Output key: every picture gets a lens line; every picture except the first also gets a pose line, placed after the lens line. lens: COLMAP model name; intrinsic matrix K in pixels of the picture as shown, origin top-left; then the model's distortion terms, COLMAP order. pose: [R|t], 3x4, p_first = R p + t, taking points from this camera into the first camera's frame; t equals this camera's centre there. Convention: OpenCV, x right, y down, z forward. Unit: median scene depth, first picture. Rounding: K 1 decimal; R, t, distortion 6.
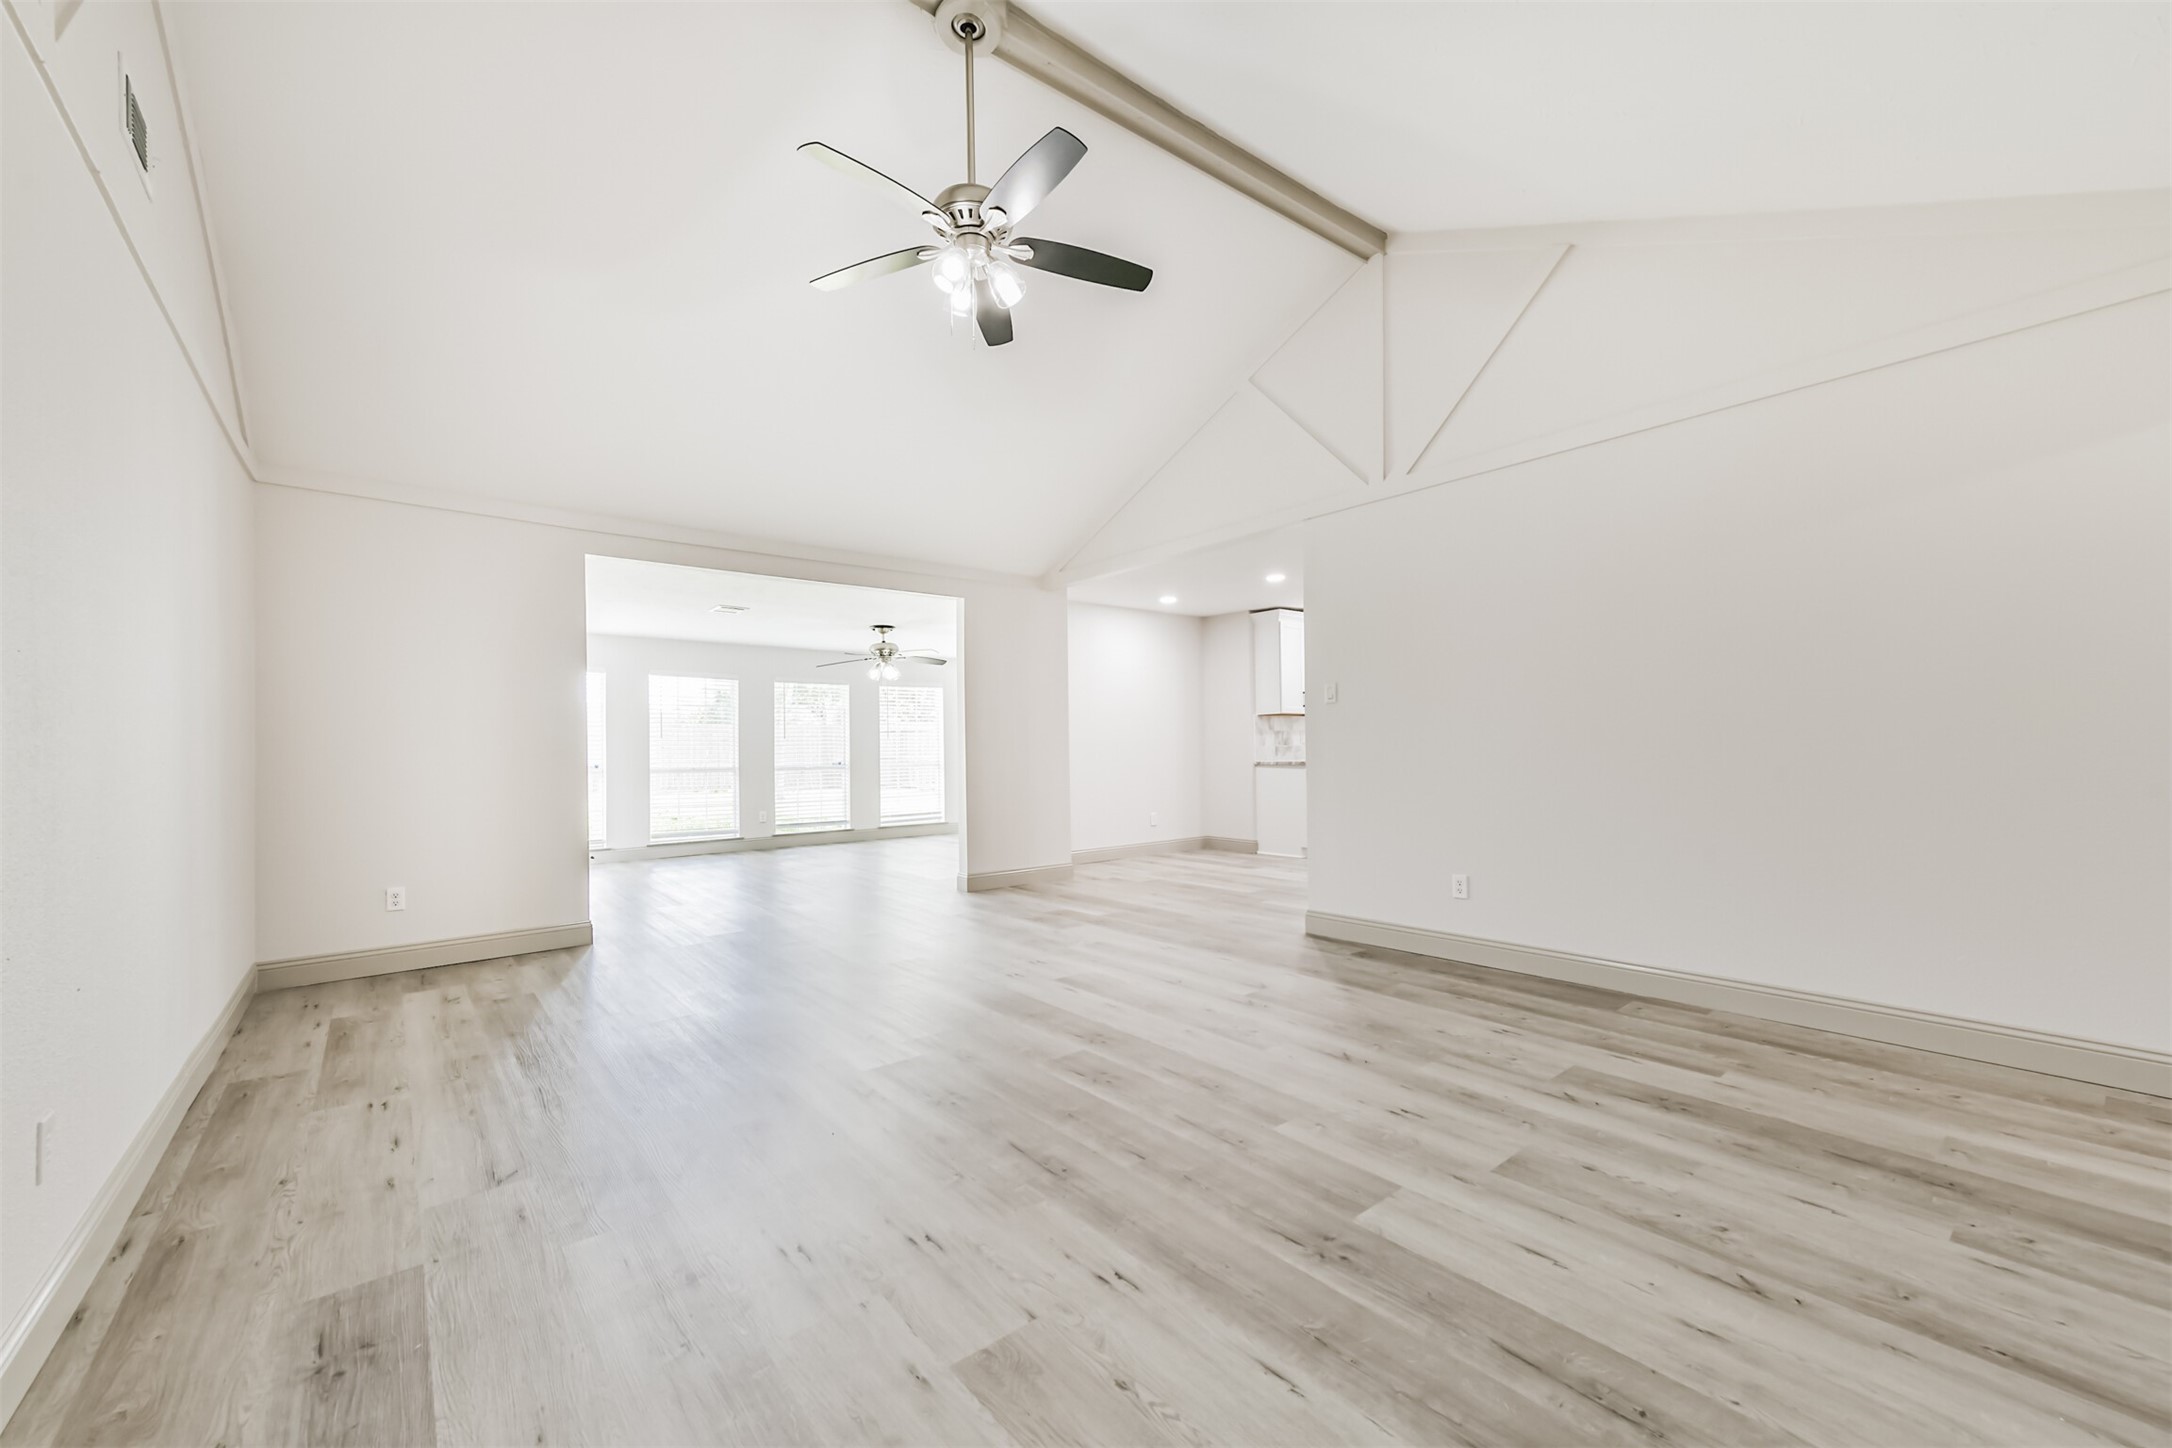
lens RADIAL K [[858.4, 0, 1067.5], [0, 858.4, 758.8], [0, 0, 1]] dist [0.009504, -0.000090]
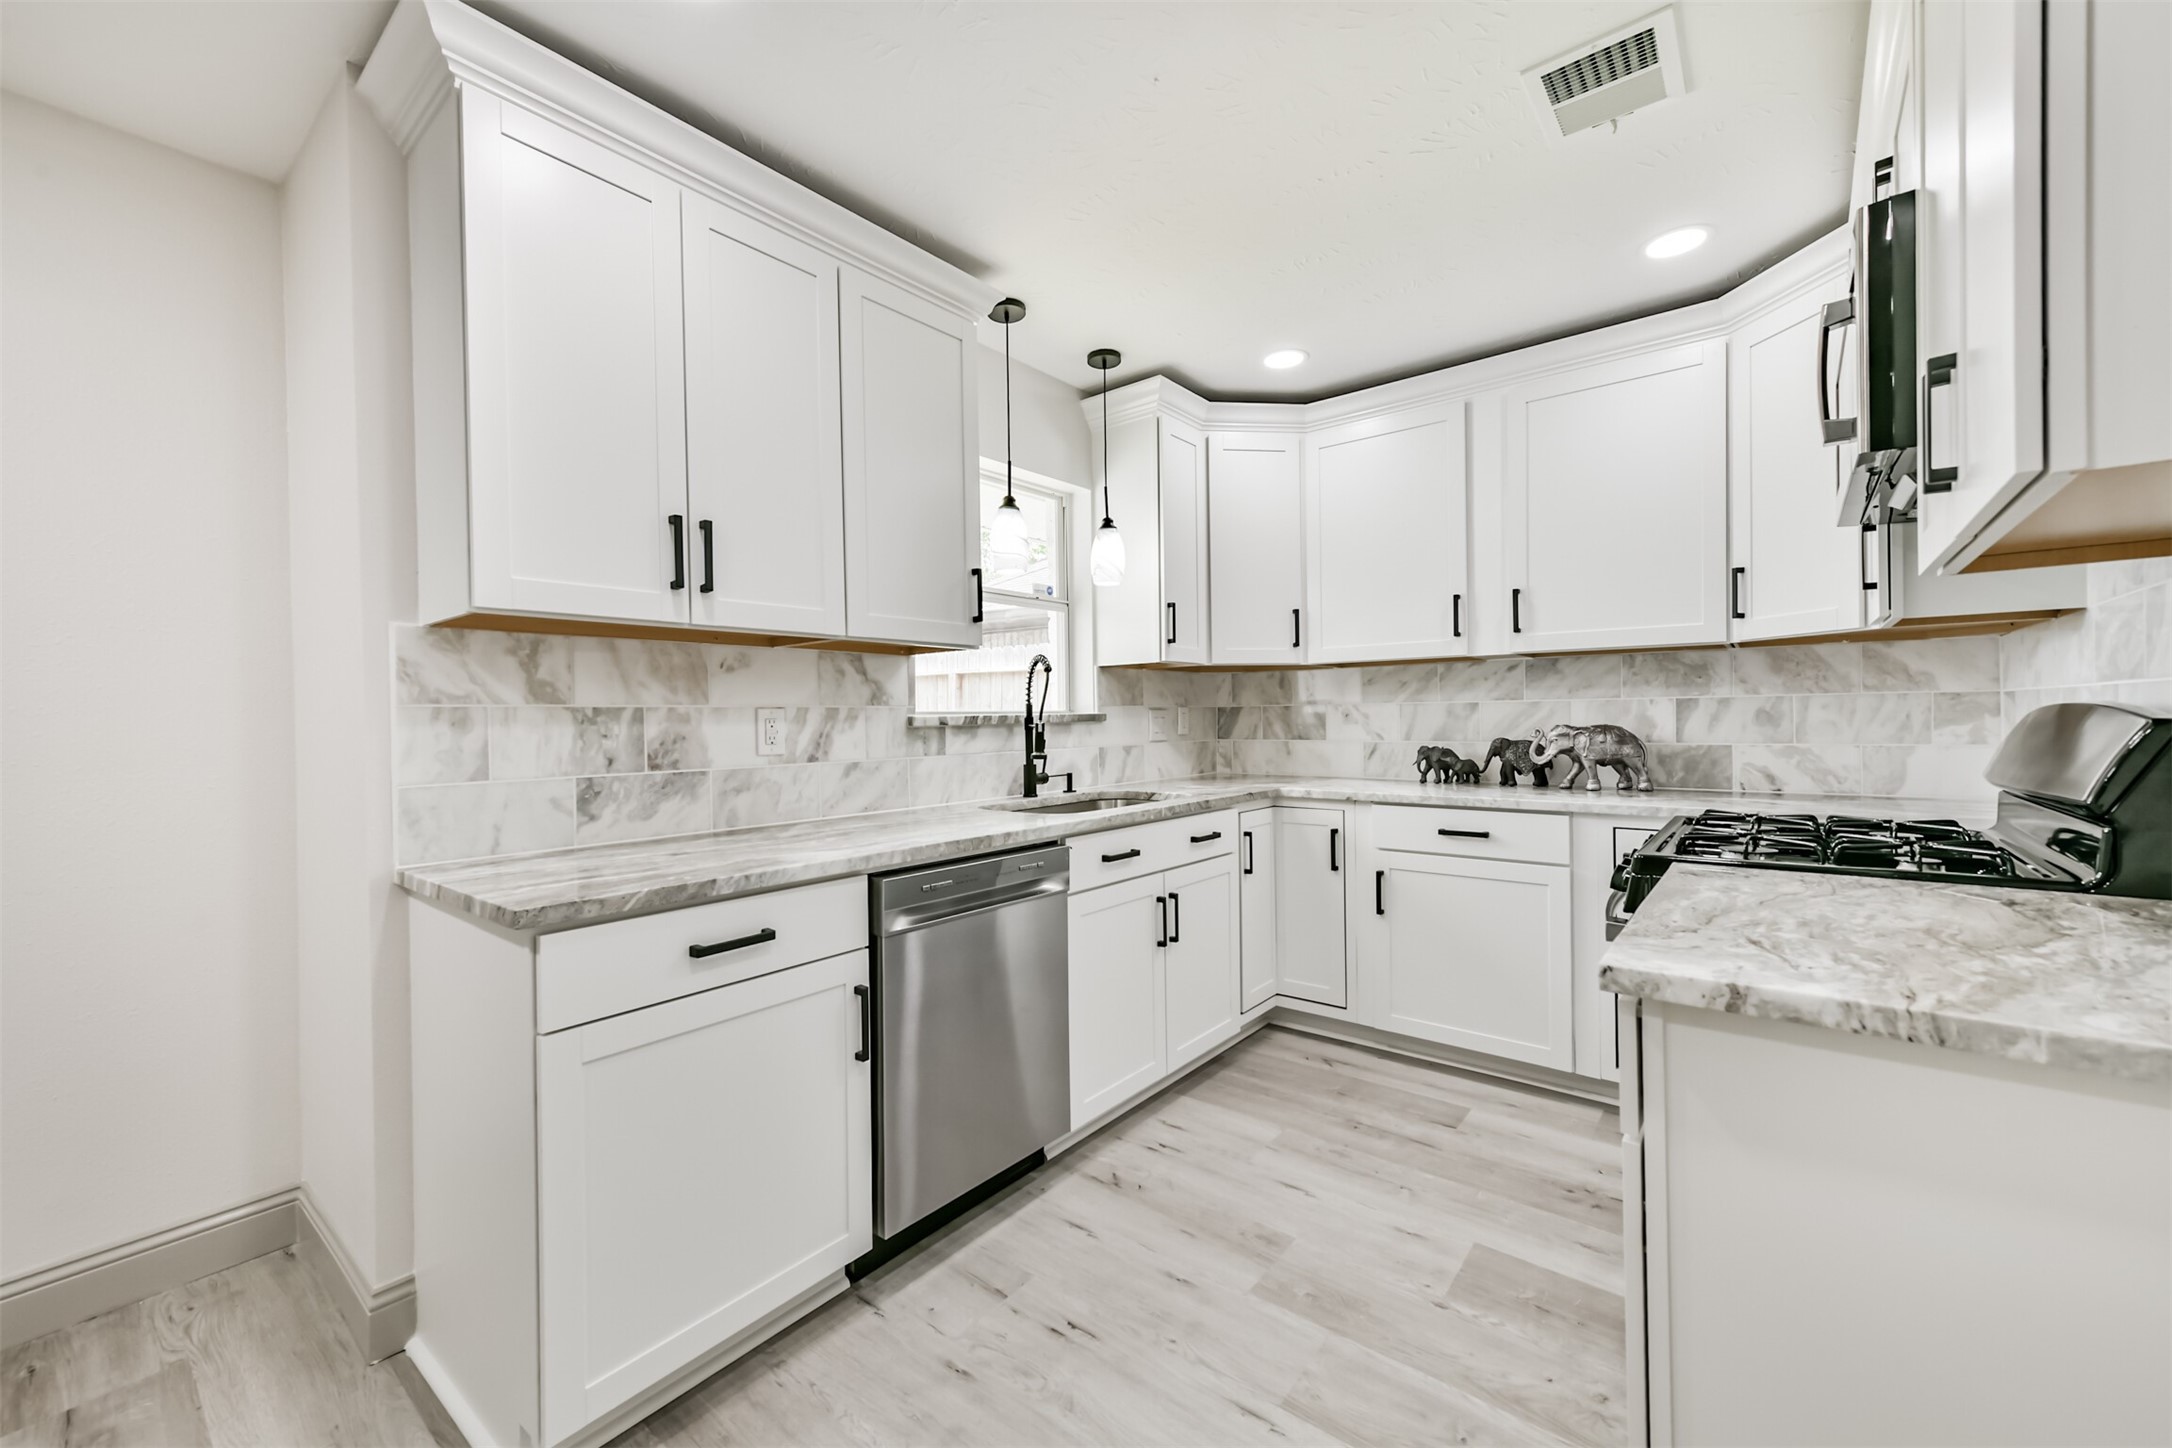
lens RADIAL K [[858.4, 0, 1076.4], [0, 858.4, 720.5], [0, 0, 1]] dist [0.009504, -0.000090]
pose [[0.975444, -0.001654, 0.220240, 0.319499], [0.005165, 0.999869, -0.015369, -0.025390], [-0.220186, 0.016129, 0.975325, 0.773209]]
